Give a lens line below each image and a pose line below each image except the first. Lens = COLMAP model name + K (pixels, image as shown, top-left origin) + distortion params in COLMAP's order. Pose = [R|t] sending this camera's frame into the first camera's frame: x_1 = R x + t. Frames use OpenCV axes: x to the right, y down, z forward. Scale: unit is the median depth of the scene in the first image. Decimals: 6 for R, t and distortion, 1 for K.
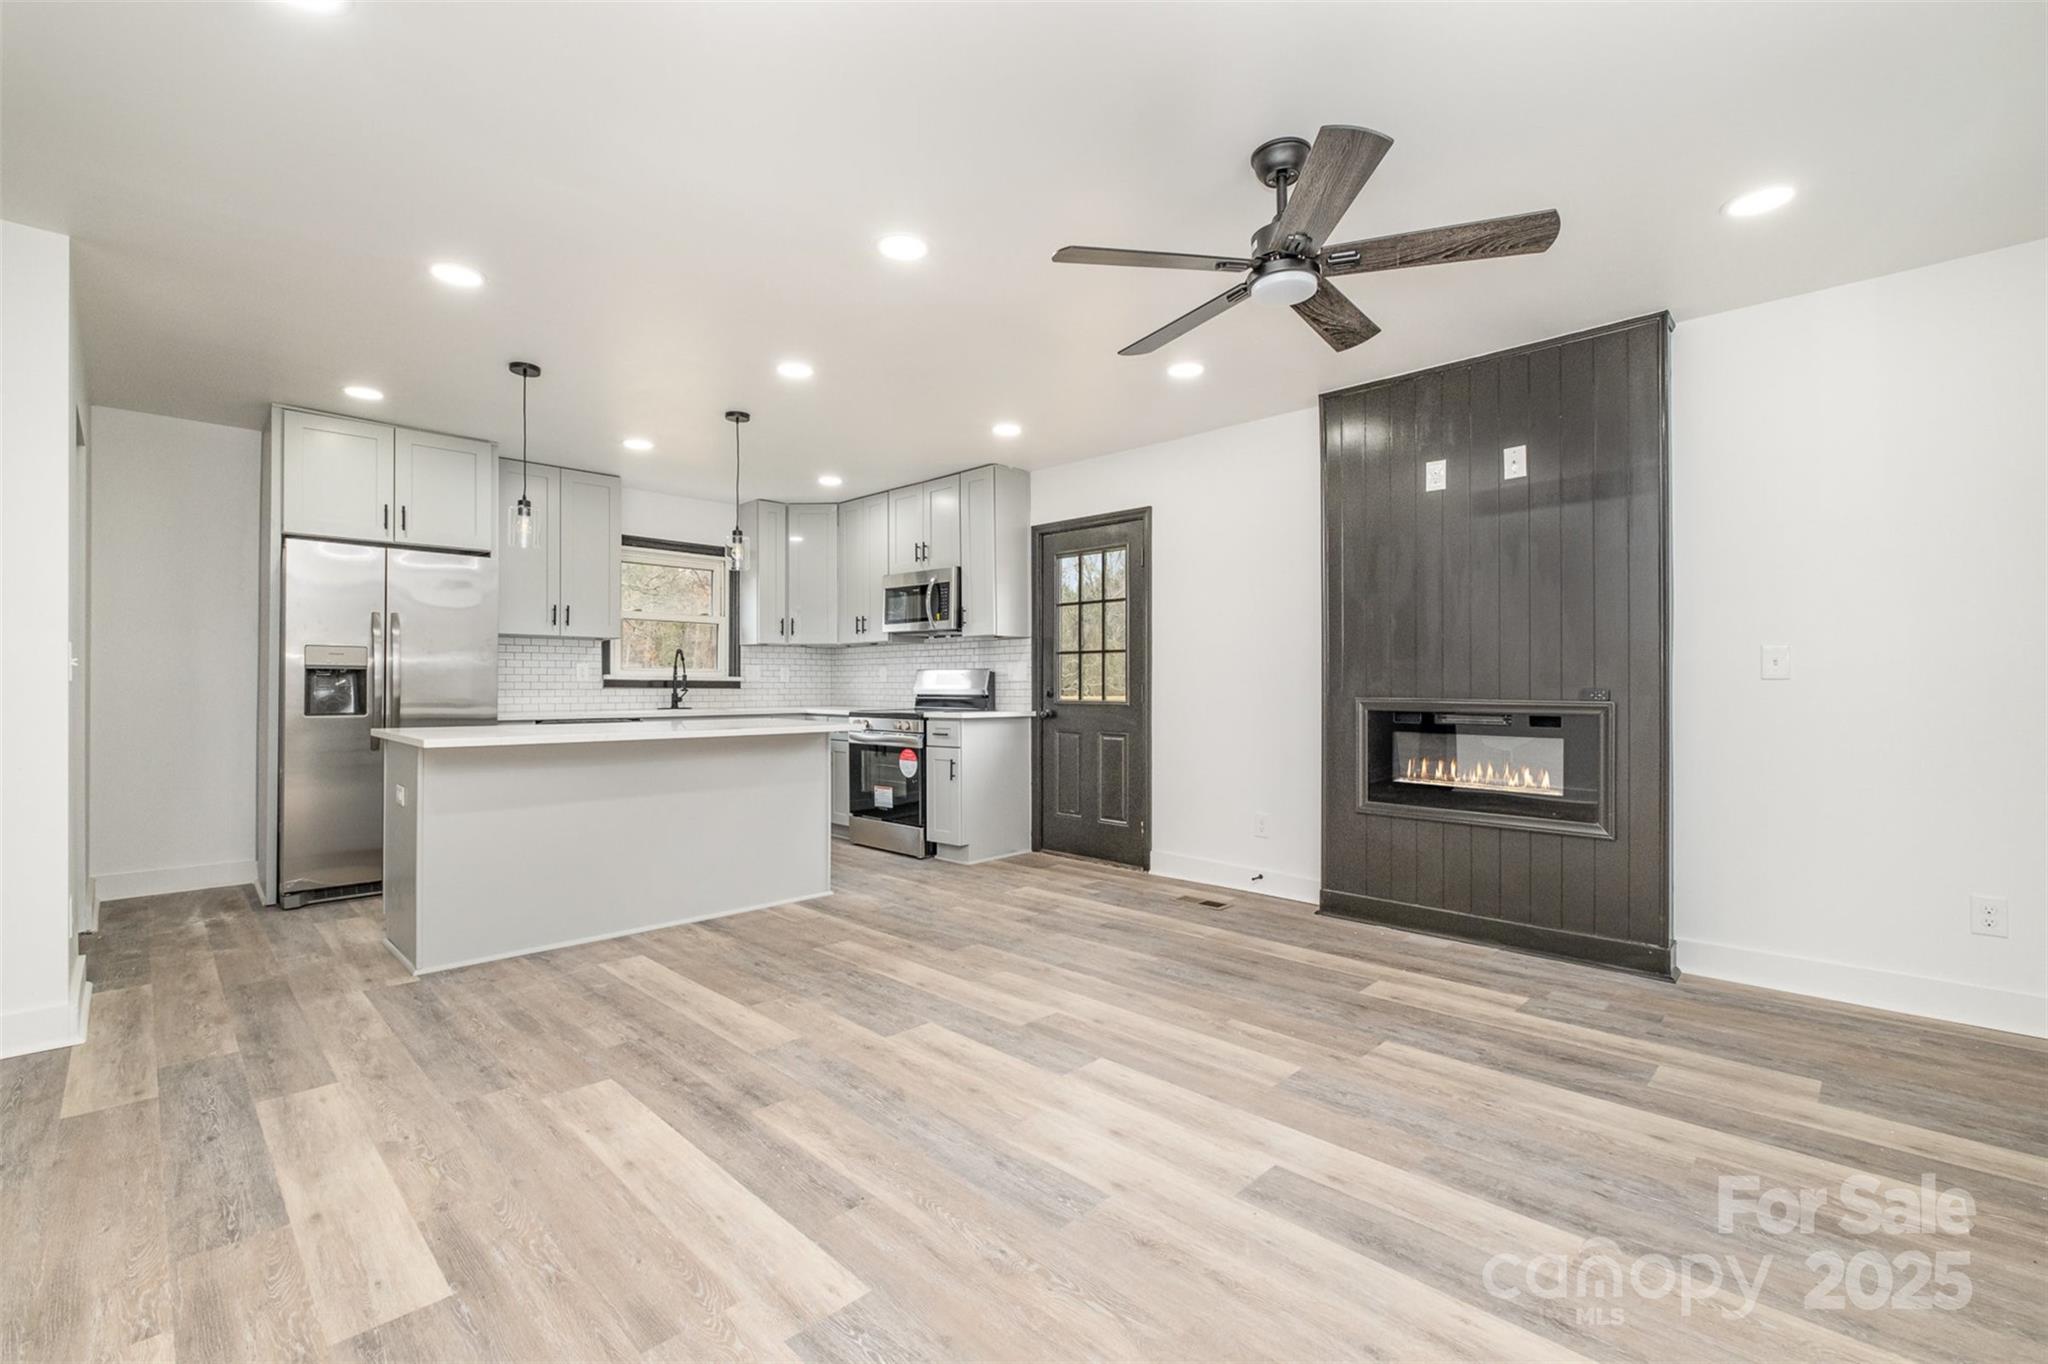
lens RADIAL K [[888.1, 0, 1011.6], [0, 888.1, 683.0], [0, 0, 1]] dist [-0.005356, -0.001051]
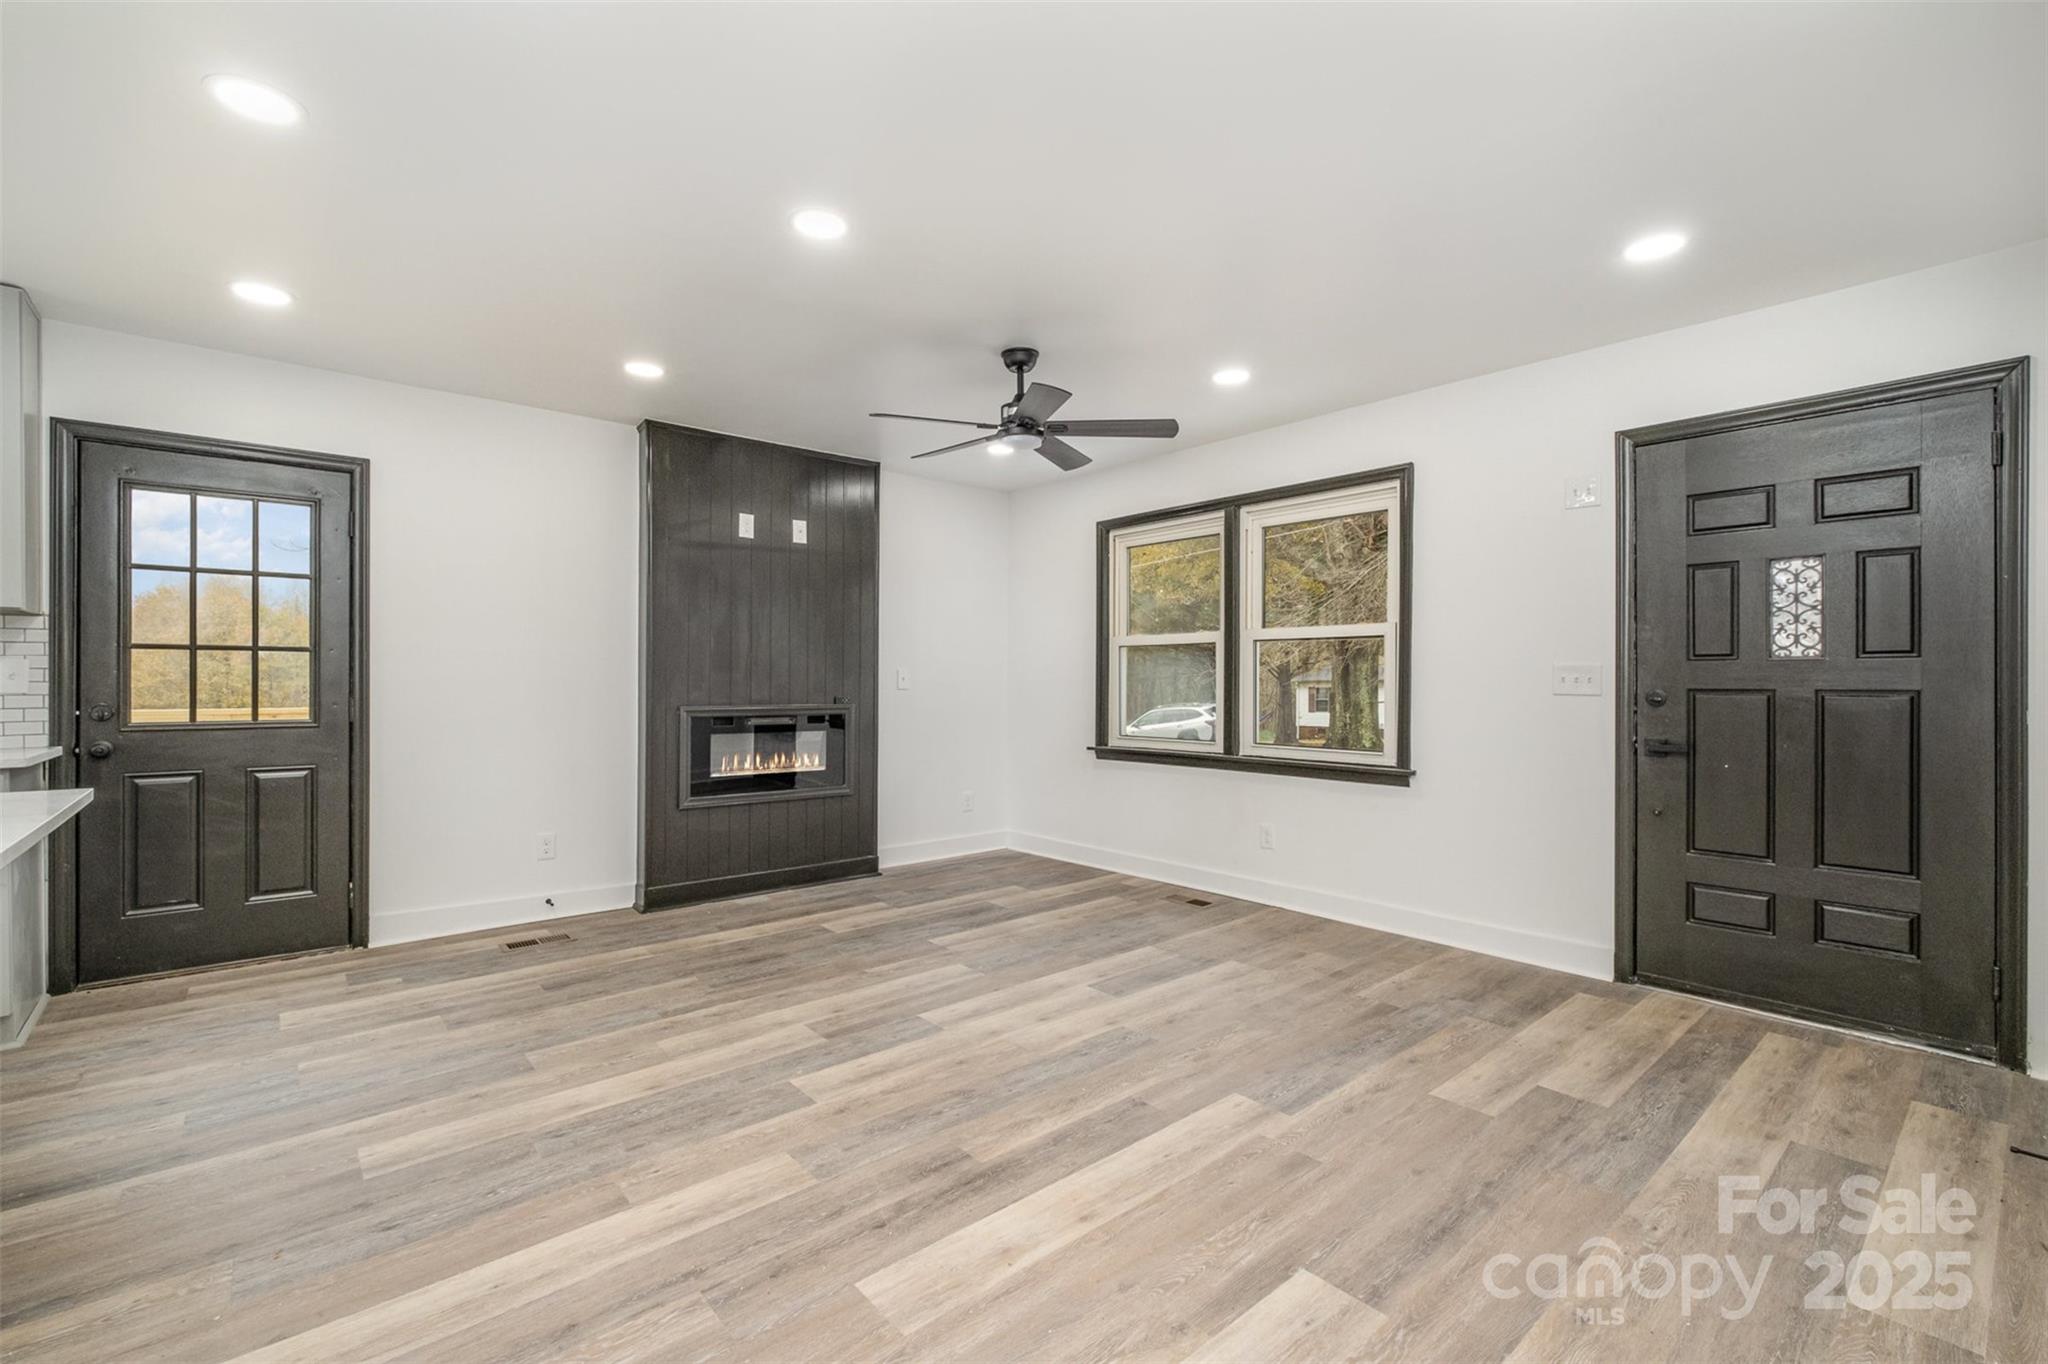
lens RADIAL K [[888.1, 0, 1019.5], [0, 888.1, 679.3], [0, 0, 1]] dist [-0.005356, -0.001051]
pose [[0.076868, 0.000227, 0.997041, -0.706461], [-0.003820, 0.999993, 0.000066, -0.019214], [-0.997034, -0.003813, 0.076868, 0.507430]]
